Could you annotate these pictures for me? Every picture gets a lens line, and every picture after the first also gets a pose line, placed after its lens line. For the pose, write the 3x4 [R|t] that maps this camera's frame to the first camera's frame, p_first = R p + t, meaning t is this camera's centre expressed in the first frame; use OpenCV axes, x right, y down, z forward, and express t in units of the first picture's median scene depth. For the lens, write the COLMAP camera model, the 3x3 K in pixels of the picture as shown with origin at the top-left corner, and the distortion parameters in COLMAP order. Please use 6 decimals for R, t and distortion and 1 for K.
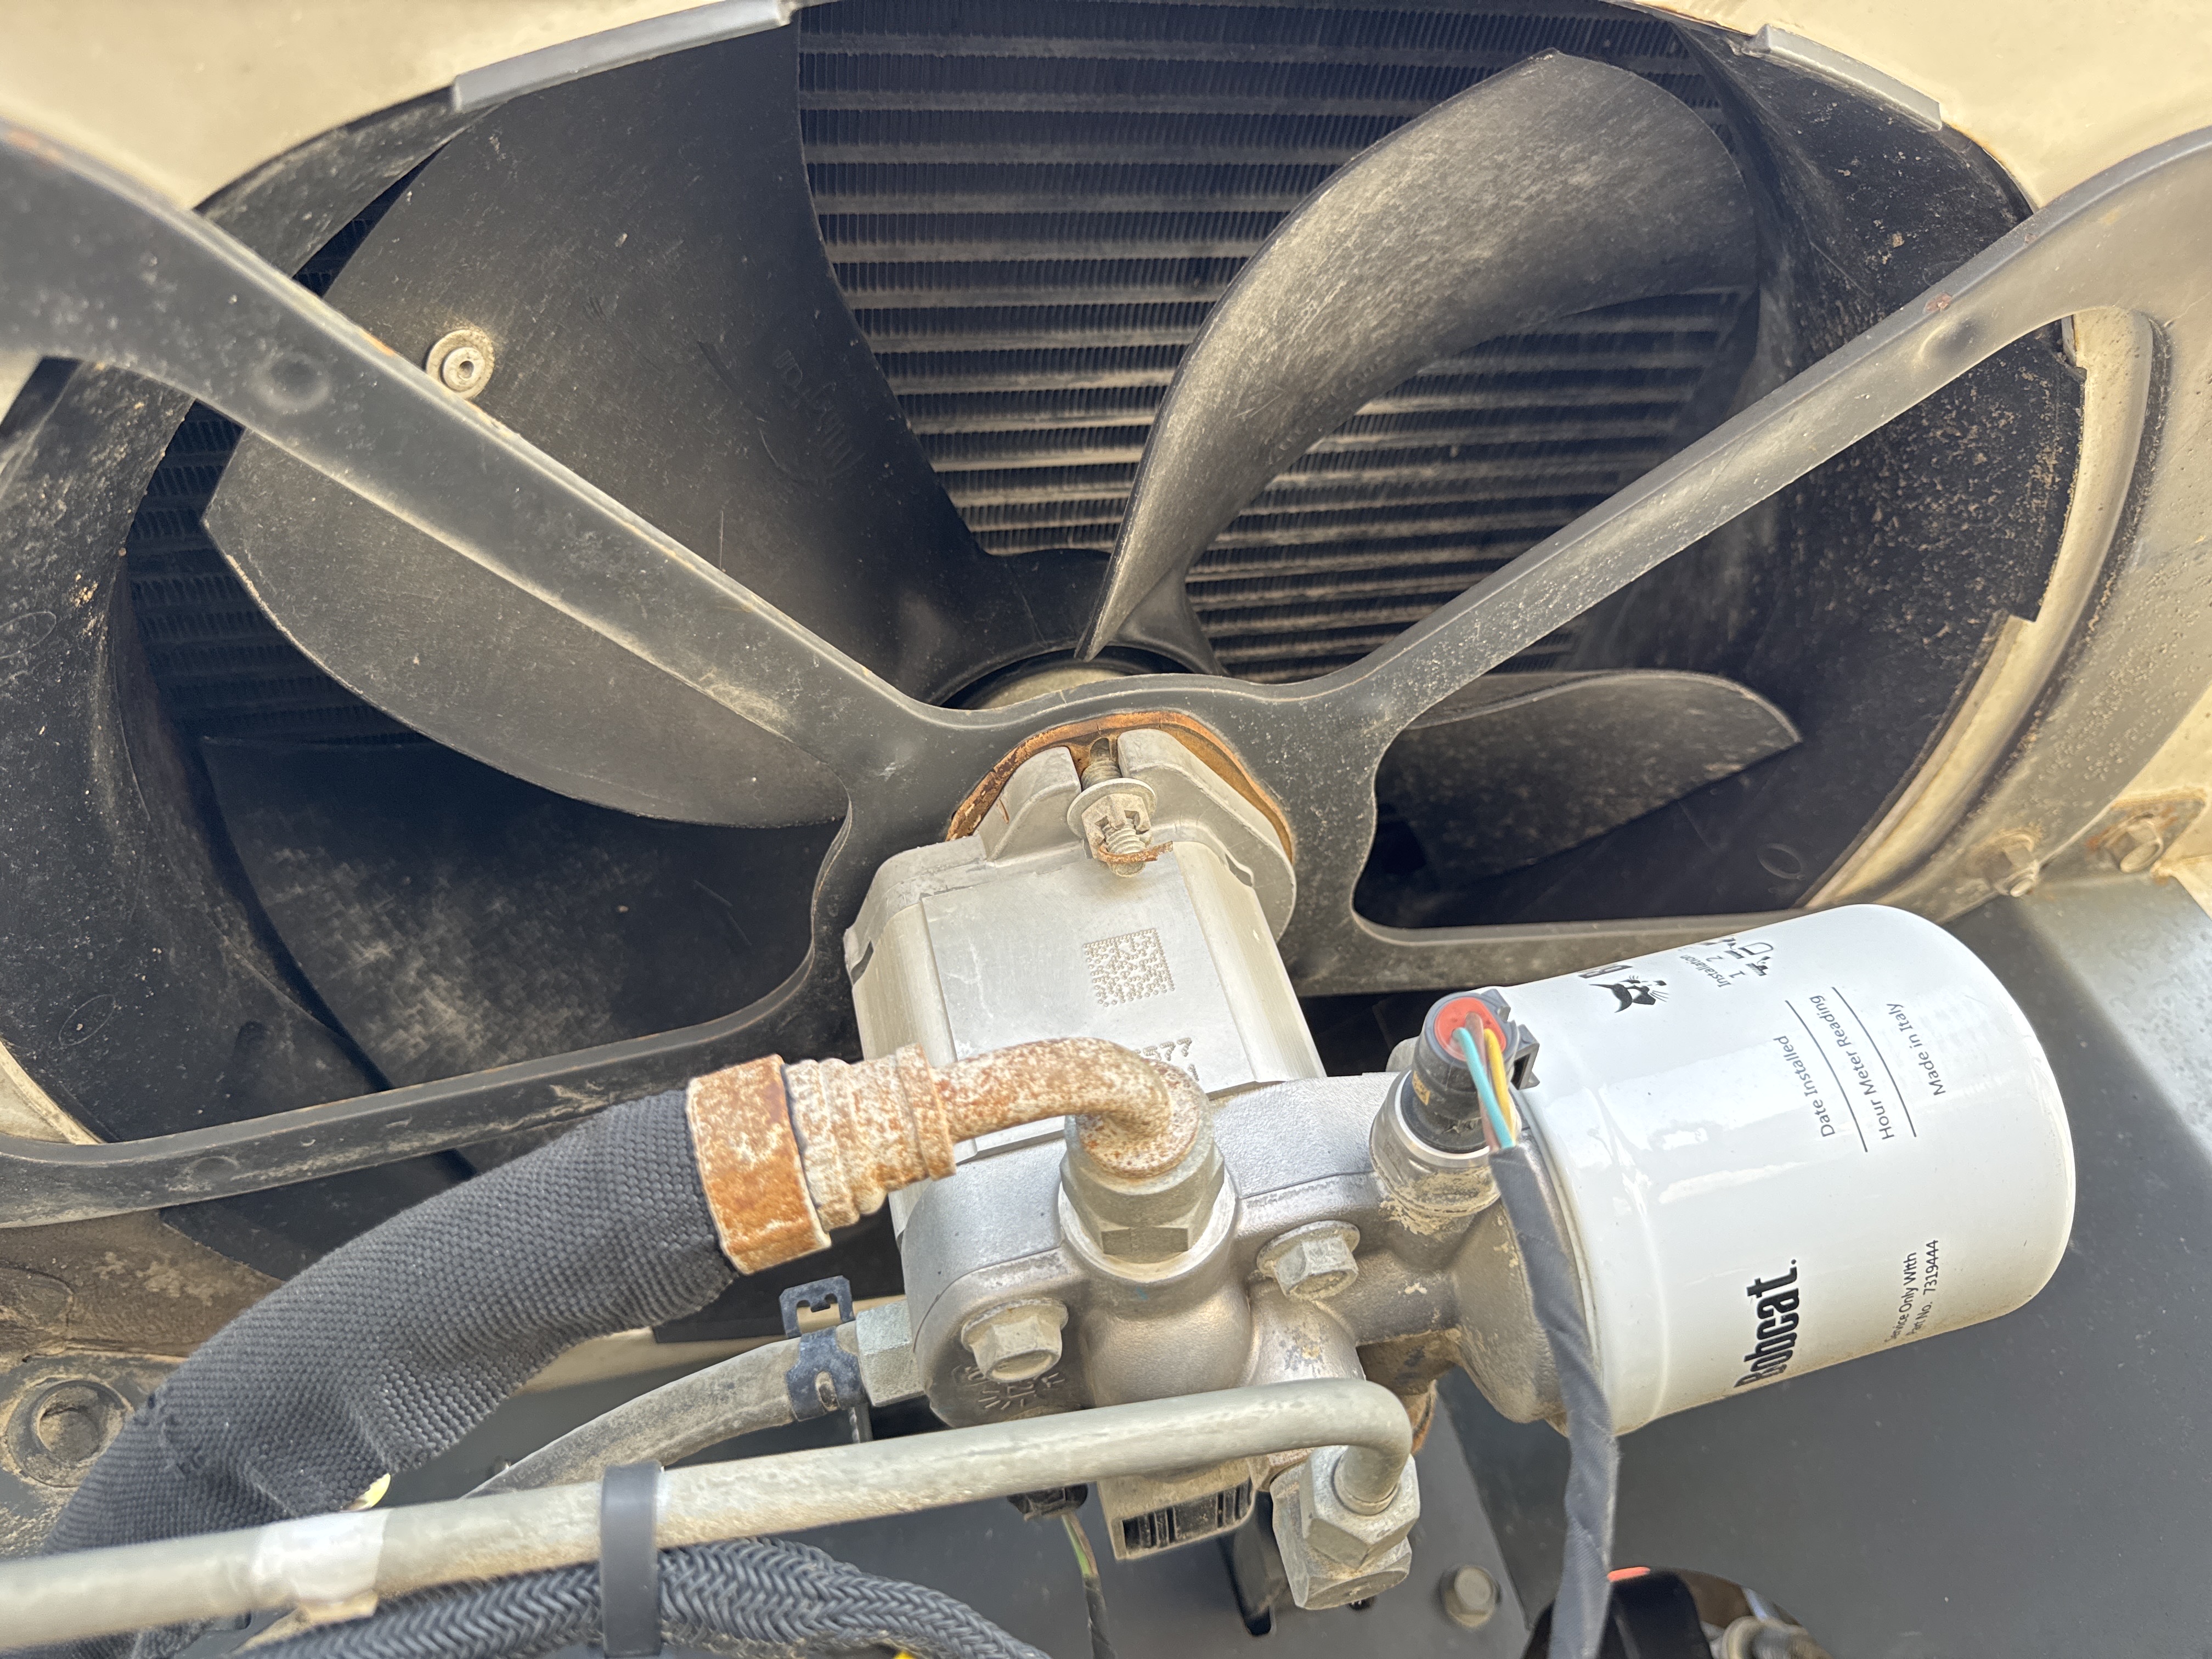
lens RADIAL K [[1621.4, 0, 1106.0], [0, 1621.4, 829.5], [0, 0, 1]] dist [0.060746, -0.141548]
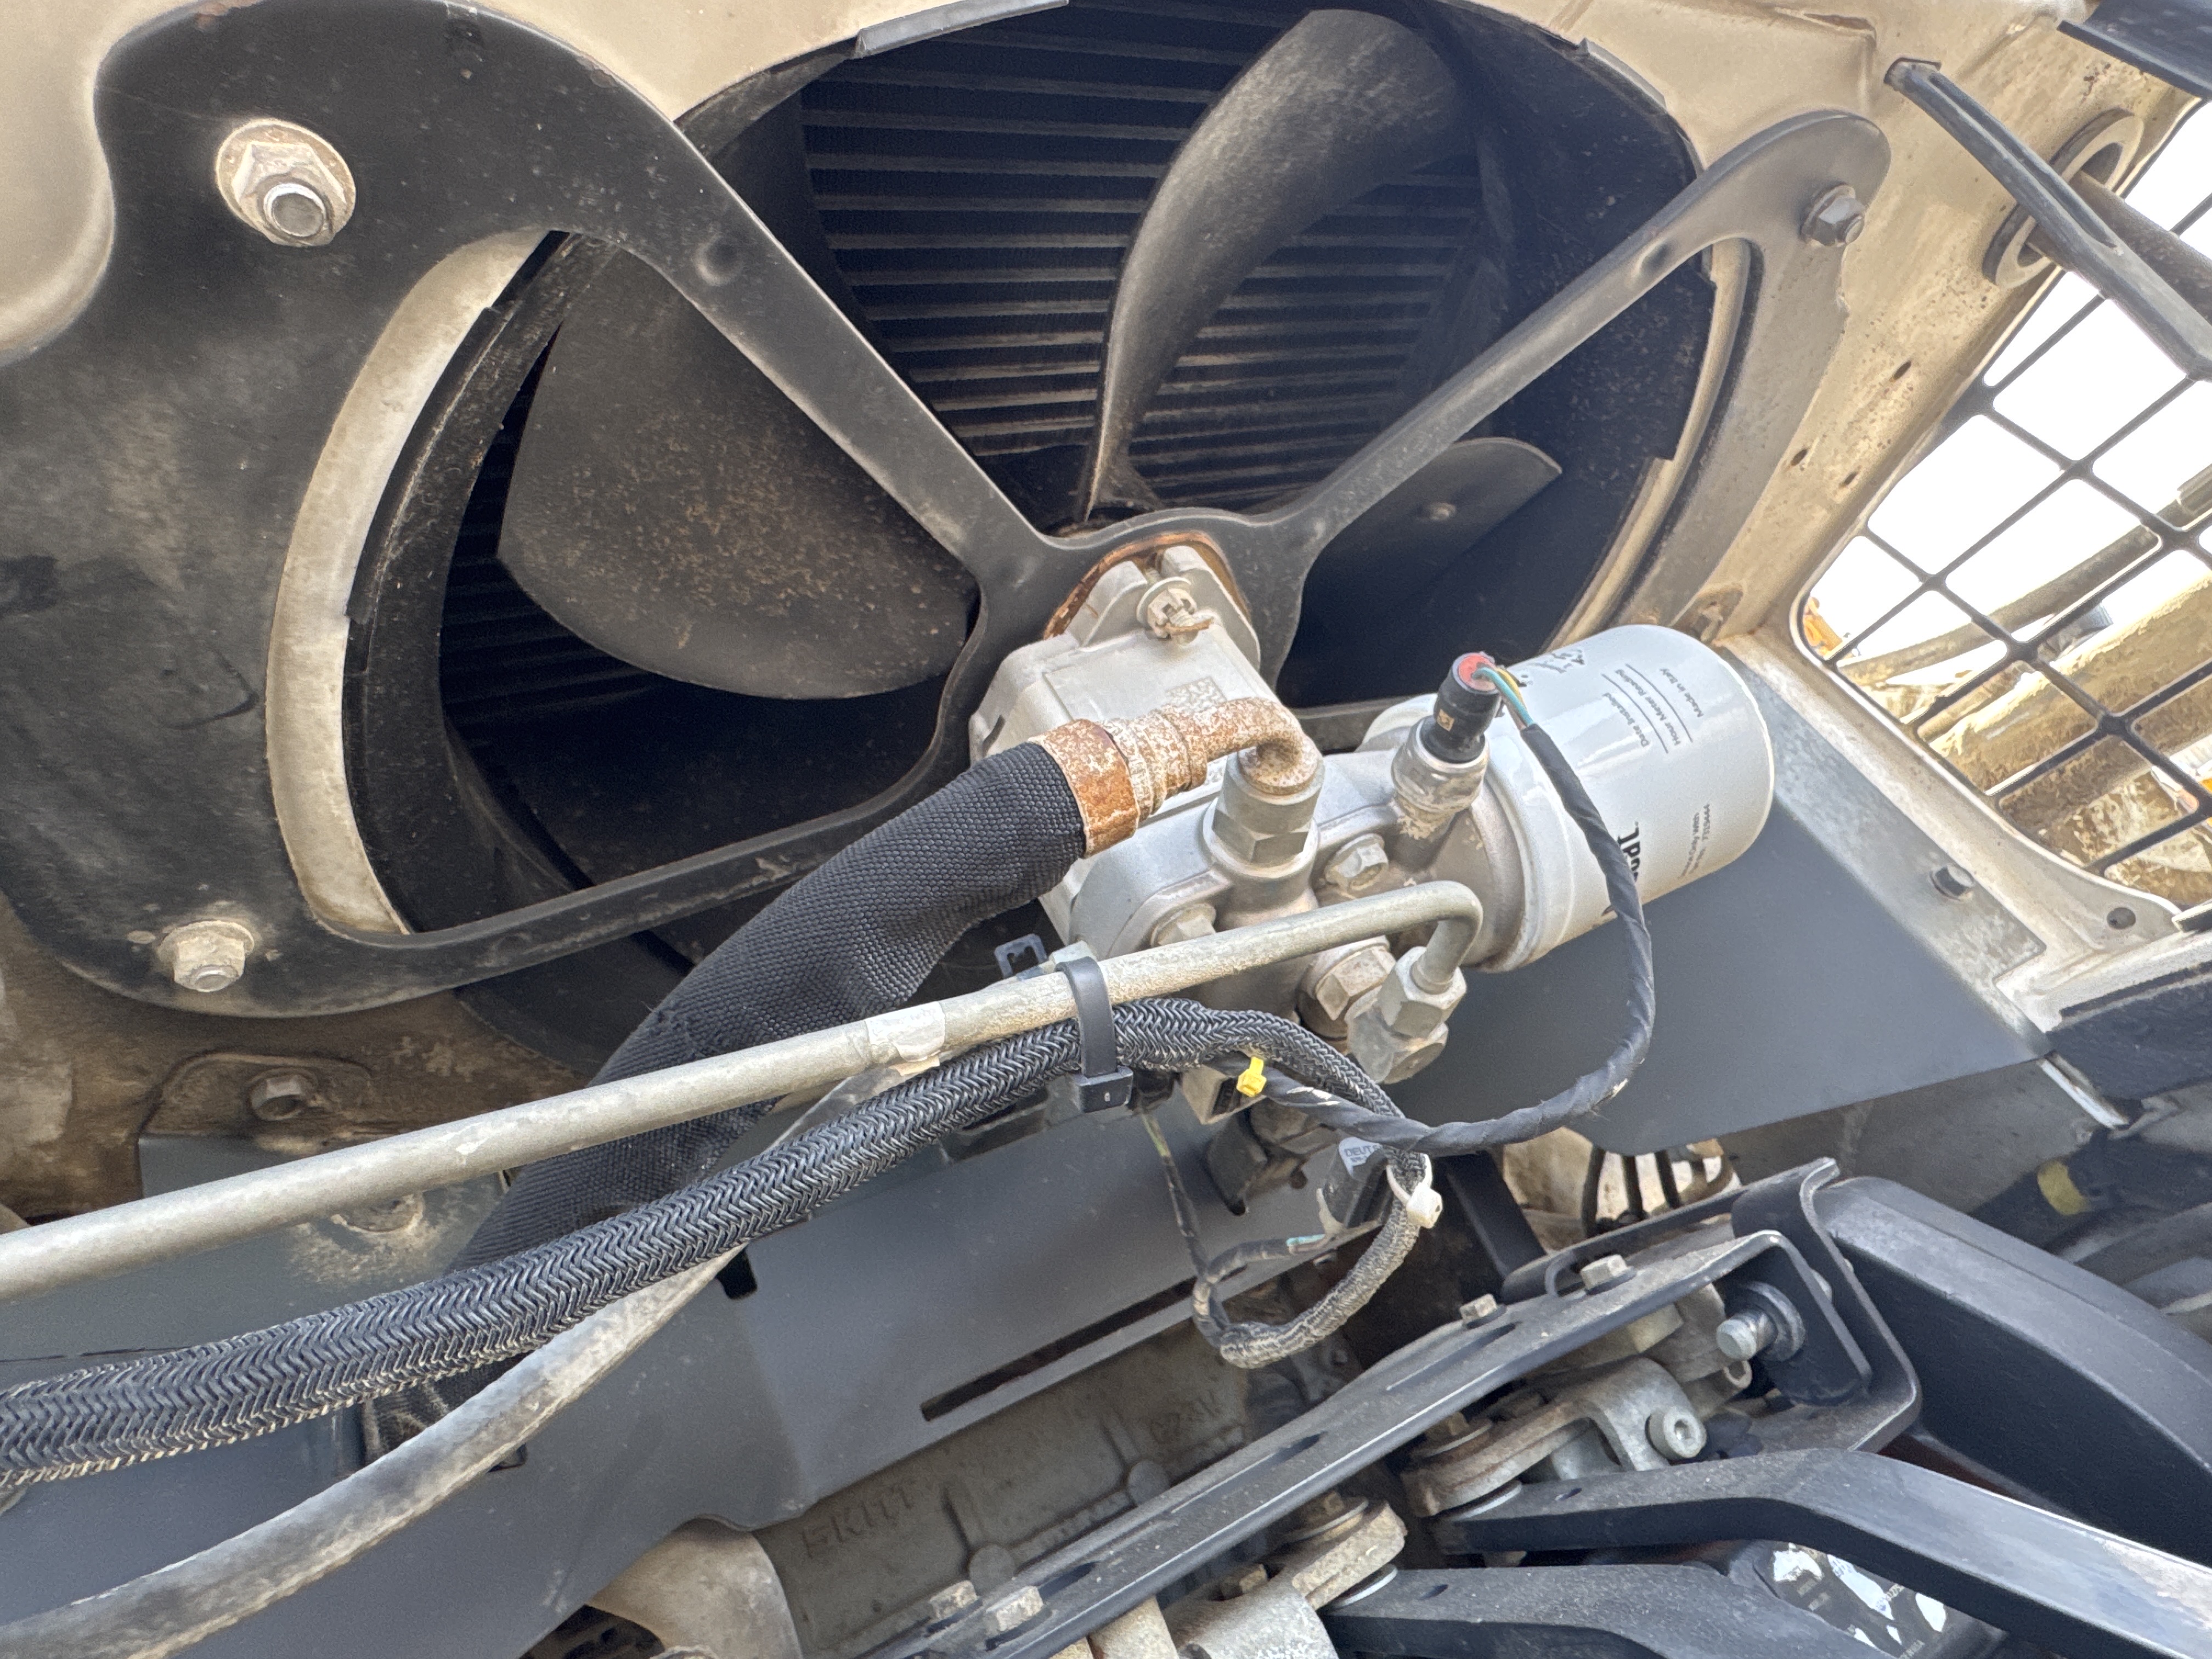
lens RADIAL K [[1264.0, 0, 1106.0], [0, 1264.0, 829.5], [0, 0, 1]] dist [-0.008382, -0.000984]
pose [[0.968947, -0.116919, 0.217879, -0.320646], [0.112782, 0.993124, 0.031370, 0.149516], [-0.220049, -0.005823, 0.975472, -0.099072]]
